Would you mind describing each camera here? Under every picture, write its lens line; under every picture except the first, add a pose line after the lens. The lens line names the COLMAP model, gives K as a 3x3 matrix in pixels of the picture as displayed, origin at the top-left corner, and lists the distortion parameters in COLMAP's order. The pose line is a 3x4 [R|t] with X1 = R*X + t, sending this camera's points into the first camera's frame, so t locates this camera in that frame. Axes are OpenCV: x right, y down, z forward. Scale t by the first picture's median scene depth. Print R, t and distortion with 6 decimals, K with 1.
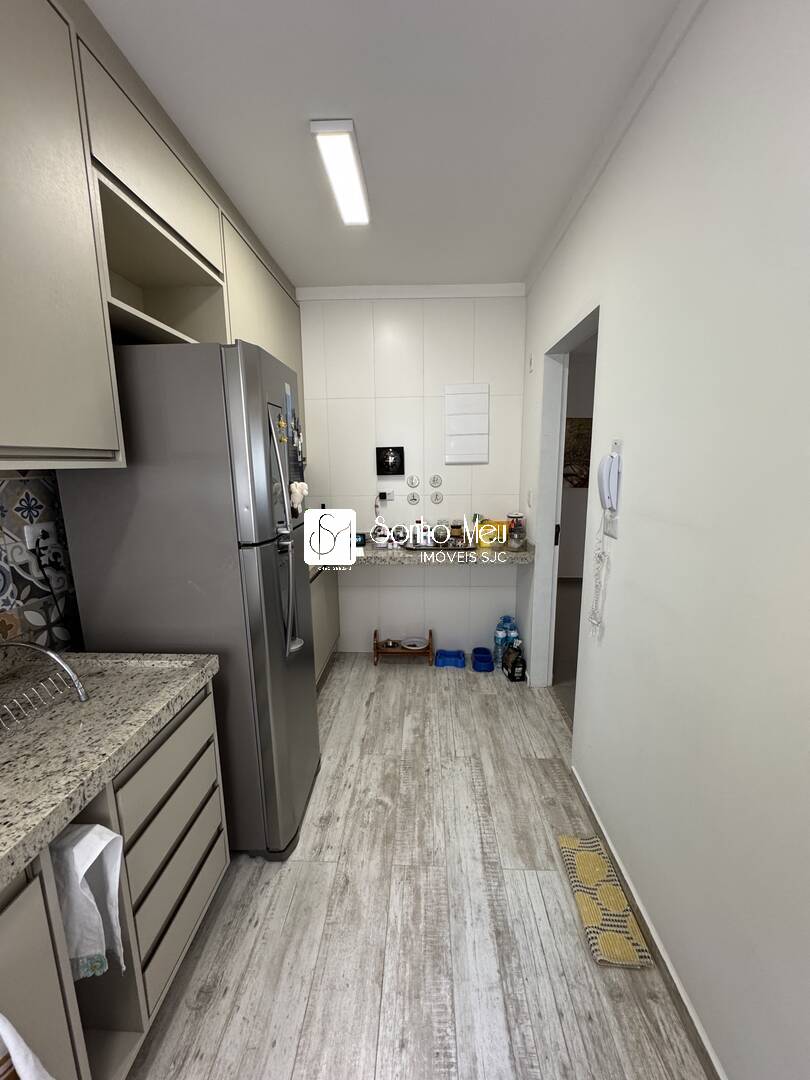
lens RADIAL K [[430.5, 0, 405.0], [0, 430.5, 540.0], [0, 0, 1]] dist [-0.003875, -0.000070]
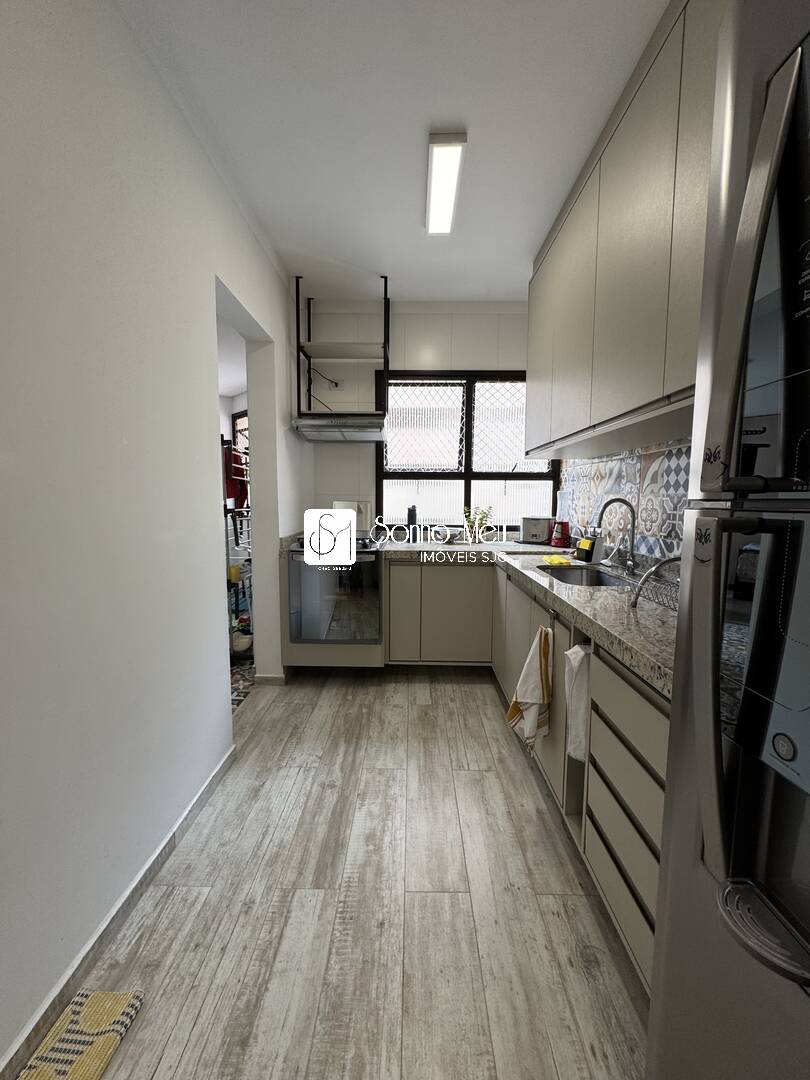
lens RADIAL K [[431.9, 0, 405.0], [0, 431.9, 540.0], [0, 0, 1]] dist [-0.001394, 0.000059]
pose [[-0.999593, 0.008279, -0.027294, -0.040043], [0.000513, 0.962015, 0.272996, -0.086858], [0.028518, 0.272871, -0.961628, 1.625806]]
